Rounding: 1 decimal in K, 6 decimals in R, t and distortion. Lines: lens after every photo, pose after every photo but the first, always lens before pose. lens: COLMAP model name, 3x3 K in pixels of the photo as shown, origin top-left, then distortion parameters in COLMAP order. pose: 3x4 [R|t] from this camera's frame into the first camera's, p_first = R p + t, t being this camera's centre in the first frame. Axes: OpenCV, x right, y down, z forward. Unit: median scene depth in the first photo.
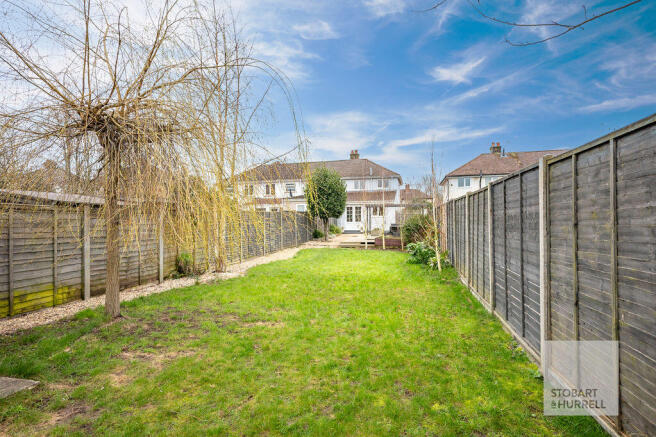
lens RADIAL K [[330.4, 0, 328.7], [0, 330.4, 219.9], [0, 0, 1]] dist [-0.000205, -0.000009]
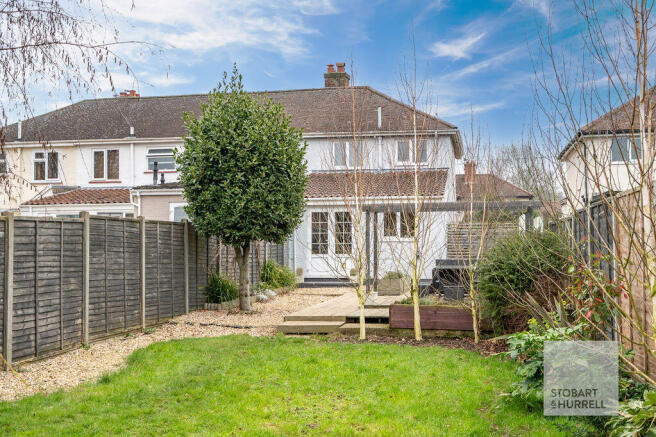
lens RADIAL K [[783.8, 0, 327.5], [0, 783.8, 218.5], [0, 0, 1]] dist [-0.084905, 0.000000]
pose [[0.998280, 0.006677, 0.058253, 0.025316], [-0.004357, 0.999195, -0.039878, 0.001357], [-0.058472, 0.039556, 0.997505, 0.176479]]
